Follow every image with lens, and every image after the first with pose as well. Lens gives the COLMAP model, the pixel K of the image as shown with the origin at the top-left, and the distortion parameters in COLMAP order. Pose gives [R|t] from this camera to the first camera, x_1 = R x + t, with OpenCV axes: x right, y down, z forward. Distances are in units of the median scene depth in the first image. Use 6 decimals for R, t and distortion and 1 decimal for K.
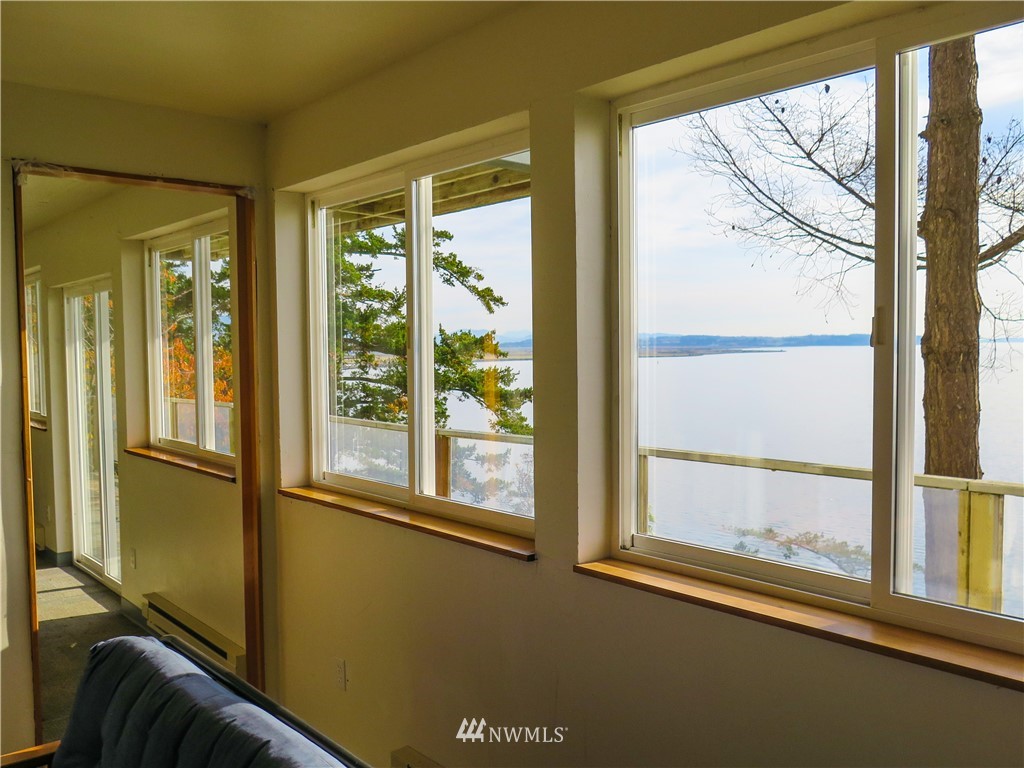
lens RADIAL K [[869.7, 0, 511.4], [0, 869.7, 386.6], [0, 0, 1]] dist [-0.059152, 0.000895]
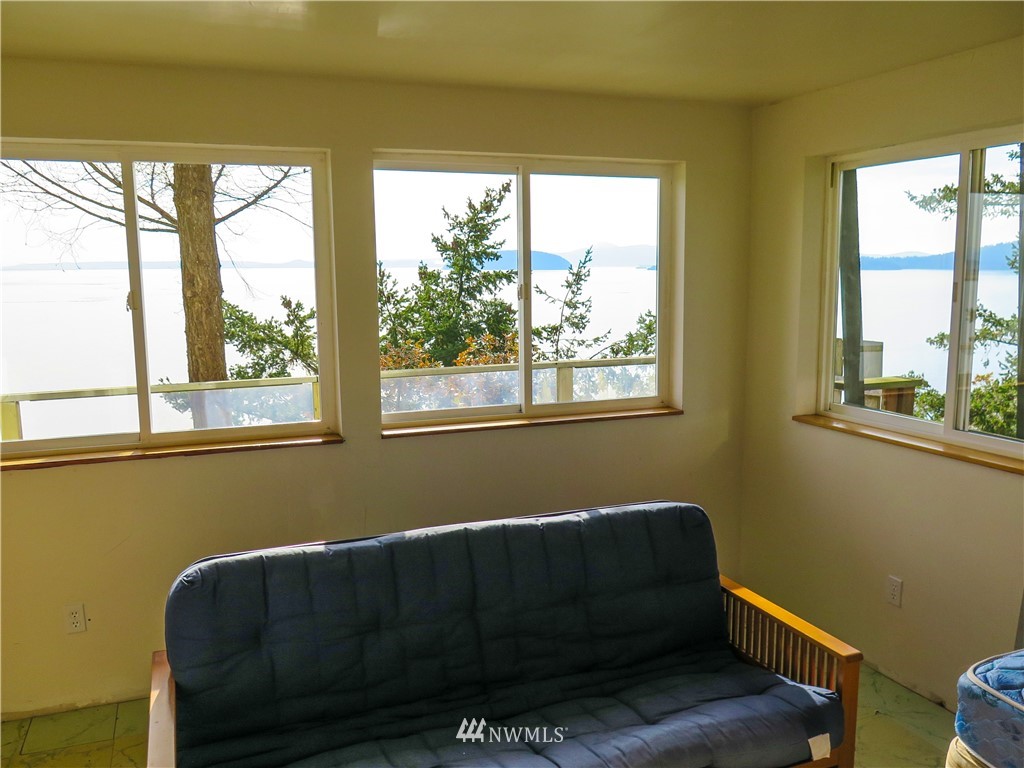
lens RADIAL K [[869.7, 0, 511.2], [0, 869.7, 384.0], [0, 0, 1]] dist [-0.059152, 0.000895]
pose [[0.340419, -0.129050, 0.931376, -0.641784], [0.044279, 0.991638, 0.121215, -0.045054], [-0.939231, -0.000023, 0.343286, 0.056468]]
